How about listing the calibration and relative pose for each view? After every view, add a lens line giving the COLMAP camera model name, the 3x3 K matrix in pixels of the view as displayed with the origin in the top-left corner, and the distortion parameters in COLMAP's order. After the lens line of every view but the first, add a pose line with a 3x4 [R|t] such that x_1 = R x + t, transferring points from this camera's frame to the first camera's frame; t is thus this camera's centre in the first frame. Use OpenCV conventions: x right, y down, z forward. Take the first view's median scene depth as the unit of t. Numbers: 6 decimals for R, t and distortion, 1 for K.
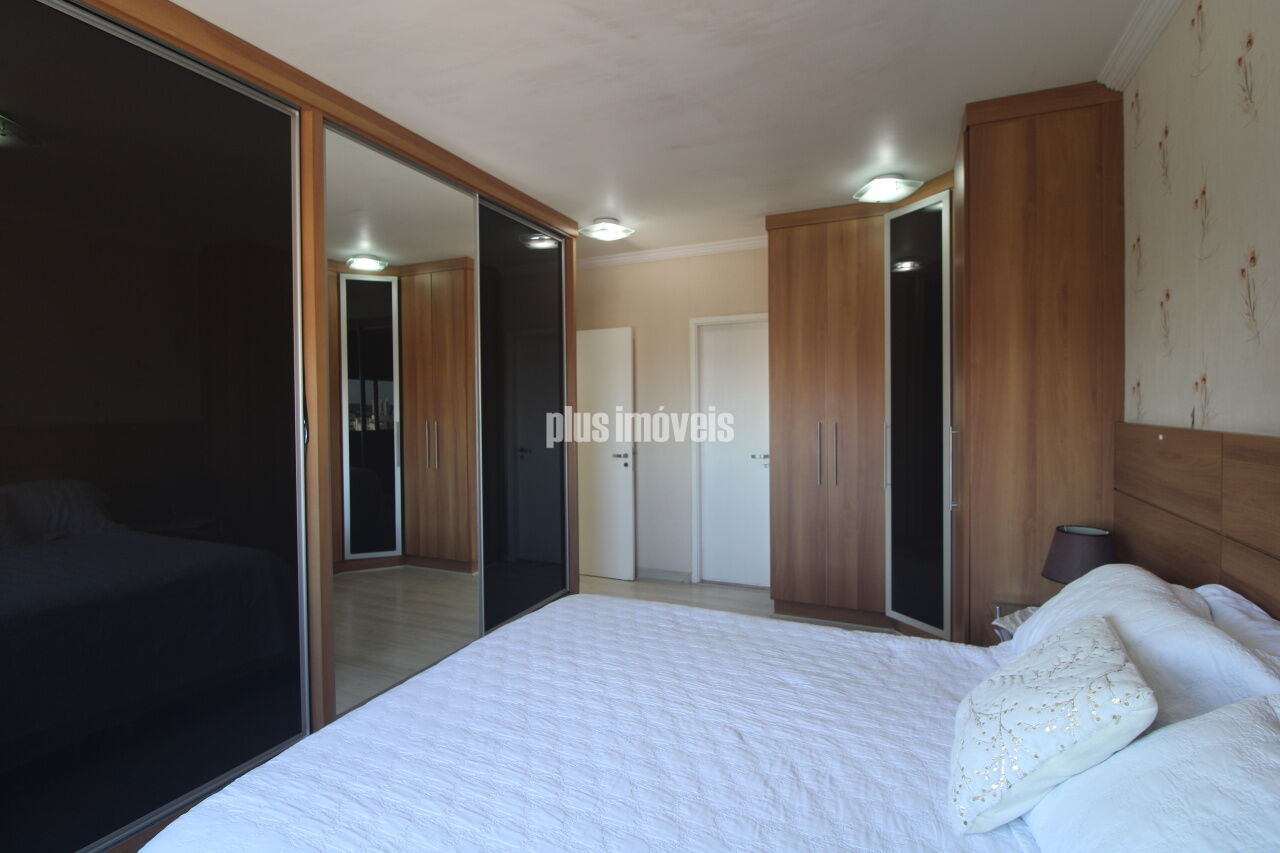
lens RADIAL K [[596.5, 0, 645.0], [0, 596.5, 422.0], [0, 0, 1]] dist [-0.004348, -0.008196]
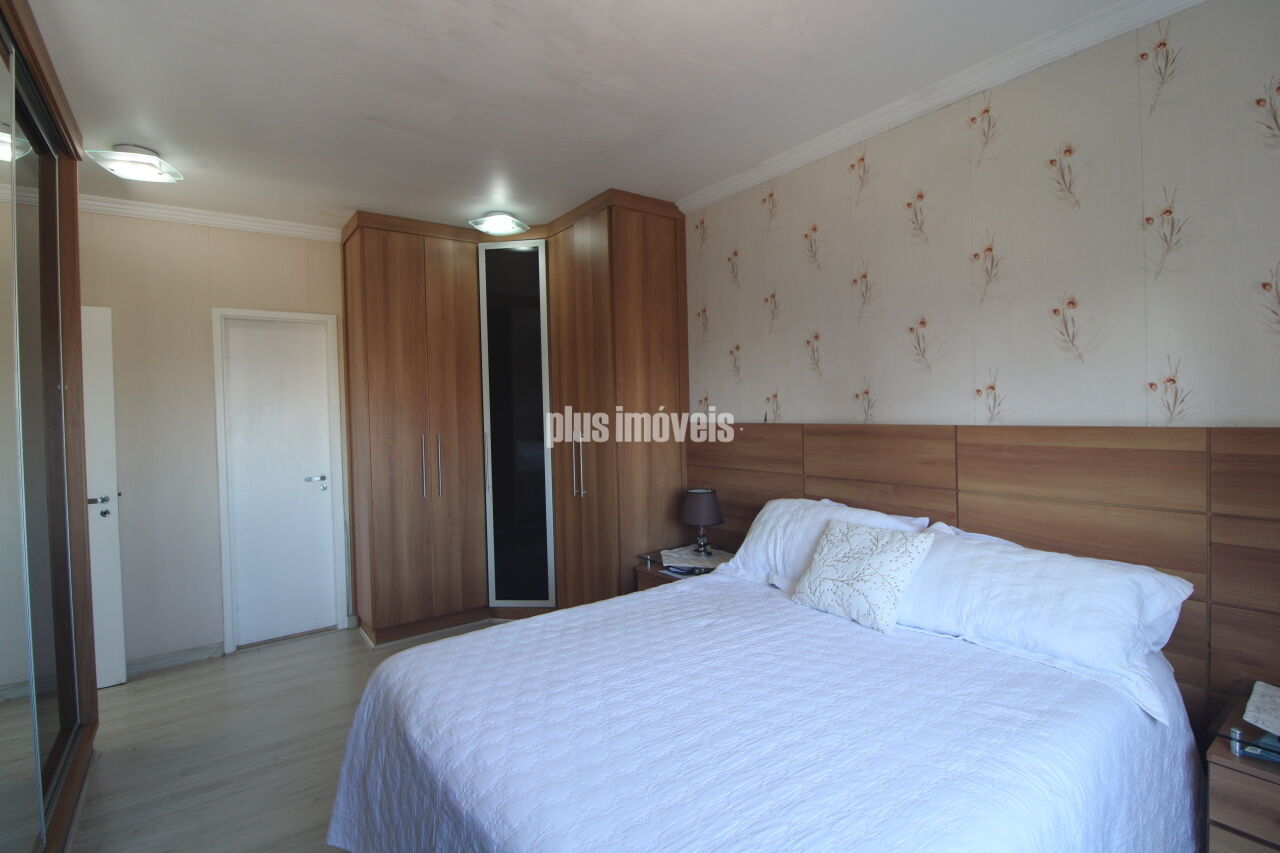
lens RADIAL K [[596.5, 0, 643.5], [0, 596.5, 424.1], [0, 0, 1]] dist [-0.004348, -0.008196]
pose [[0.493001, -0.025590, 0.869652, -0.705359], [0.044488, 0.999001, 0.004177, -0.008340], [-0.868891, 0.036630, 0.493647, 0.343235]]
